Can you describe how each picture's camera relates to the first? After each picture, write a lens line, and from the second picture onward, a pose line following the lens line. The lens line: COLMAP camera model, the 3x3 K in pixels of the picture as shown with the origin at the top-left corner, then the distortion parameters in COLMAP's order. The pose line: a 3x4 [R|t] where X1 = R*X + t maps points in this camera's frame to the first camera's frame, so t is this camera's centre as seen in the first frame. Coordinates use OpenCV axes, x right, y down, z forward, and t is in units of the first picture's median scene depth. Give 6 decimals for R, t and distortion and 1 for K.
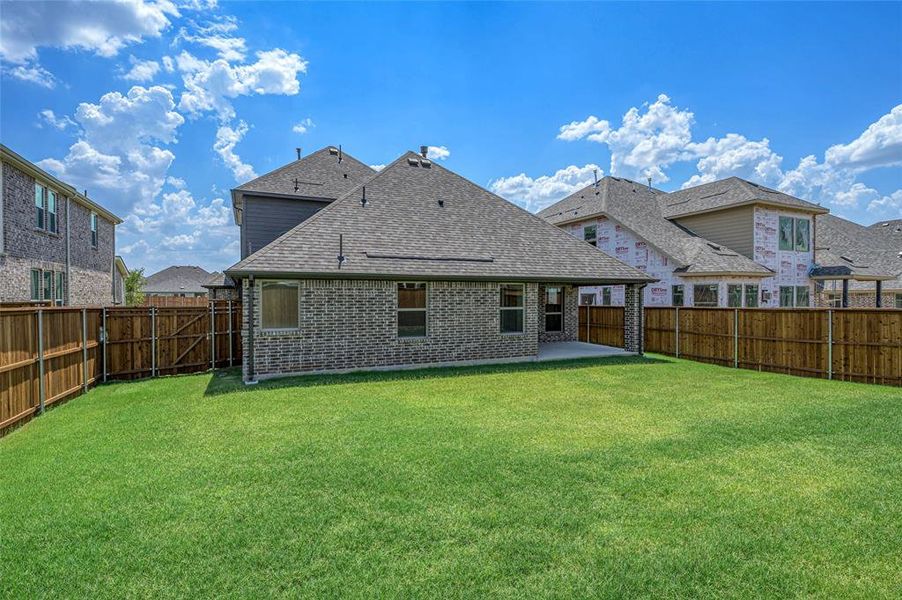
lens RADIAL K [[438.0, 0, 451.0], [0, 438.0, 300.0], [0, 0, 1]] dist [-0.001498, -0.000189]
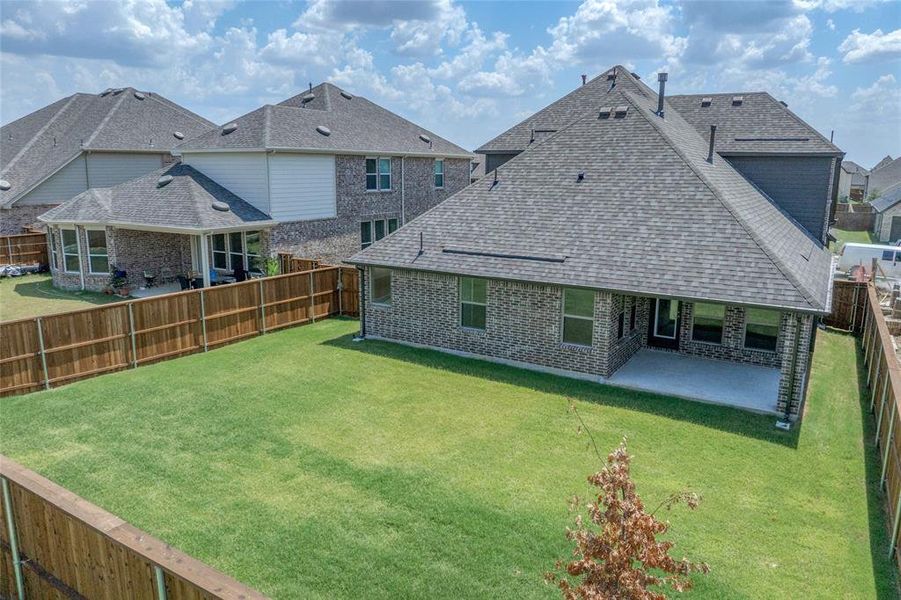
lens RADIAL K [[599.7, 0, 450.5], [0, 599.7, 300.0], [0, 0, 1]] dist [-0.001411, -0.000065]
pose [[0.574247, 0.171715, -0.800471, 1.079158], [-0.017253, 0.980077, 0.197866, -0.282627], [0.818500, -0.099813, 0.565769, 0.134722]]
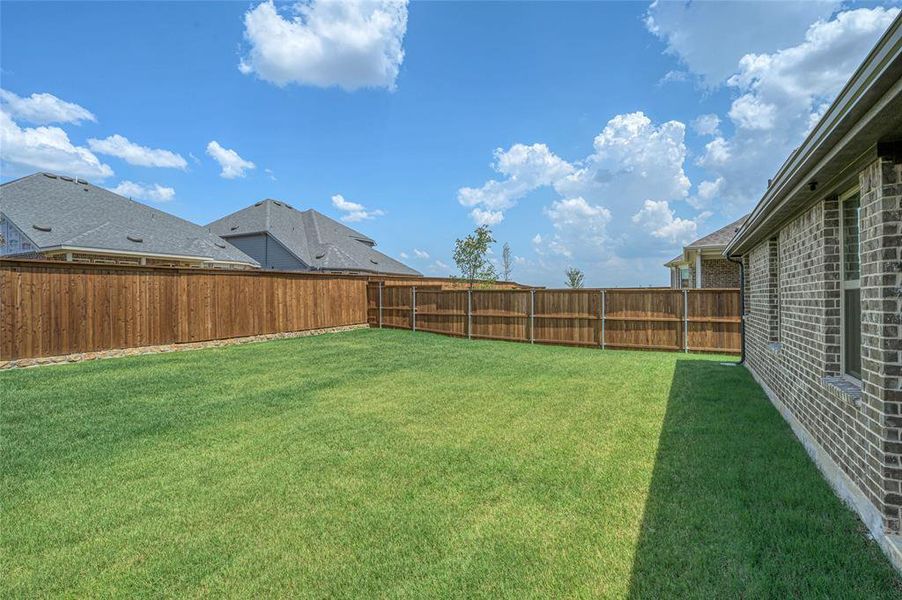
lens RADIAL K [[456.1, 0, 451.0], [0, 456.1, 300.0], [0, 0, 1]] dist [-0.000642, -0.000049]
pose [[-0.775544, 0.016308, -0.631083, 0.580674], [0.012091, 0.999867, 0.010978, 0.015458], [0.631178, 0.000883, -0.775638, 1.173010]]
